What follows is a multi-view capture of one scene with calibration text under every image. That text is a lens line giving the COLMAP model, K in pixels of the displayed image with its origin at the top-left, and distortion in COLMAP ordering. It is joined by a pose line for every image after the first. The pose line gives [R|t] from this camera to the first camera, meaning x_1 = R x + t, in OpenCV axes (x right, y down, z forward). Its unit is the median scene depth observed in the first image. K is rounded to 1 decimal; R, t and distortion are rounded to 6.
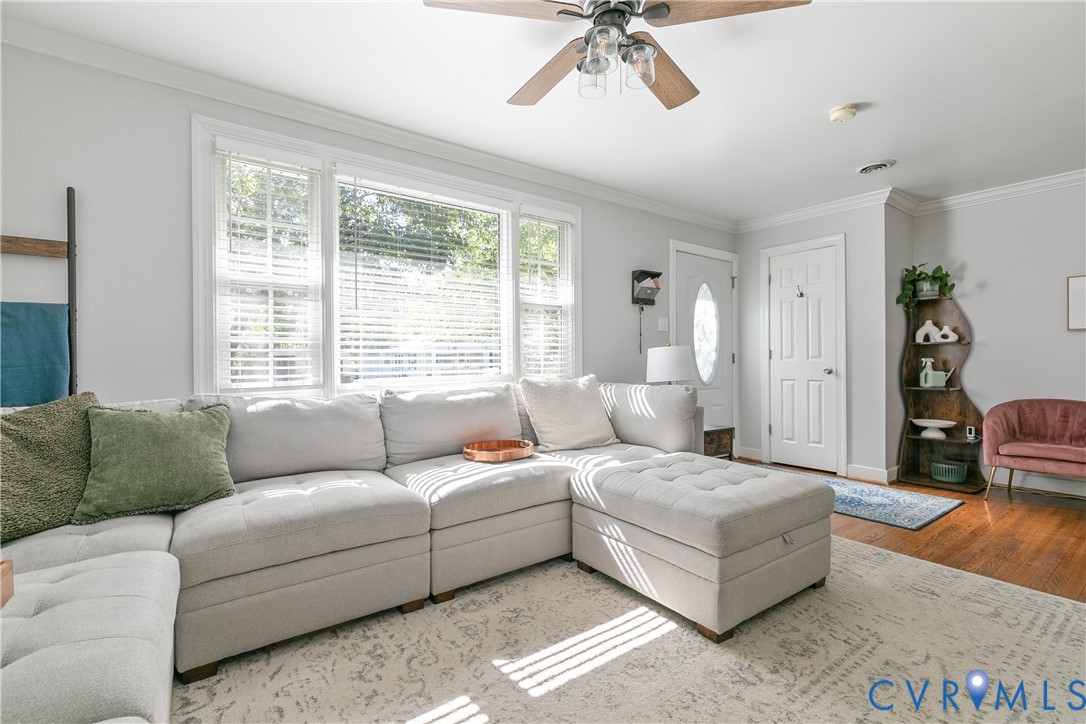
lens RADIAL K [[495.9, 0, 550.6], [0, 495.9, 361.6], [0, 0, 1]] dist [0.011733, -0.003698]
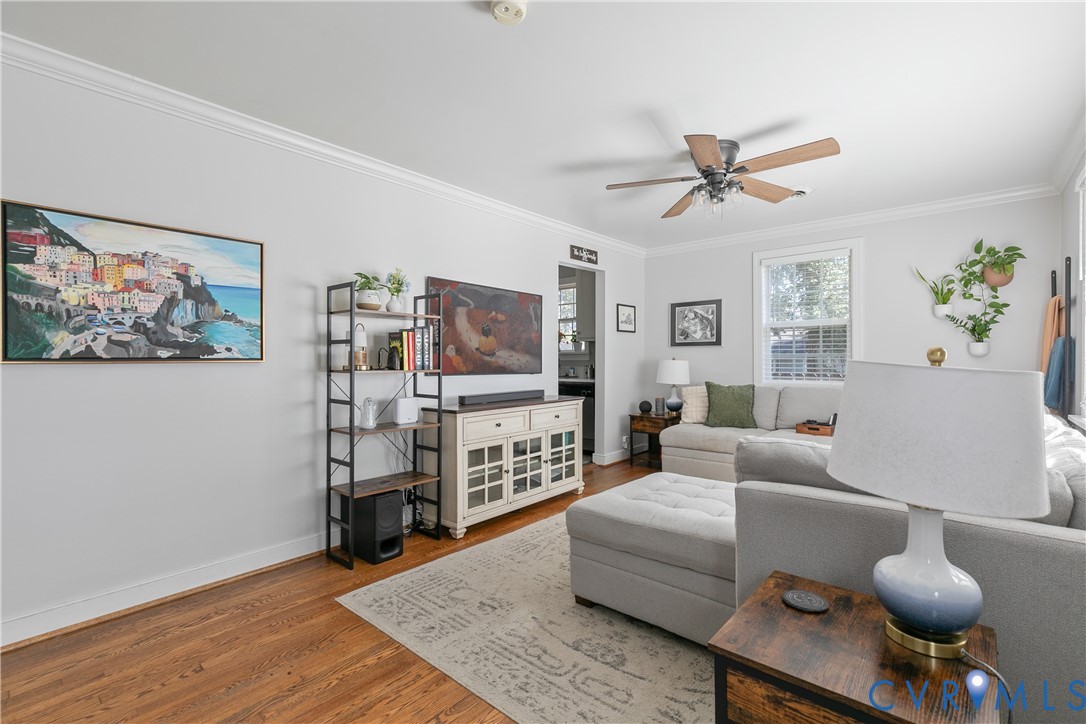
lens RADIAL K [[495.9, 0, 546.3], [0, 495.9, 366.7], [0, 0, 1]] dist [0.011733, -0.003698]
pose [[-0.978034, 0.012749, -0.208057, 0.641230], [0.009231, 0.999798, 0.017872, -0.045771], [0.208243, 0.015559, -0.977953, 1.559066]]
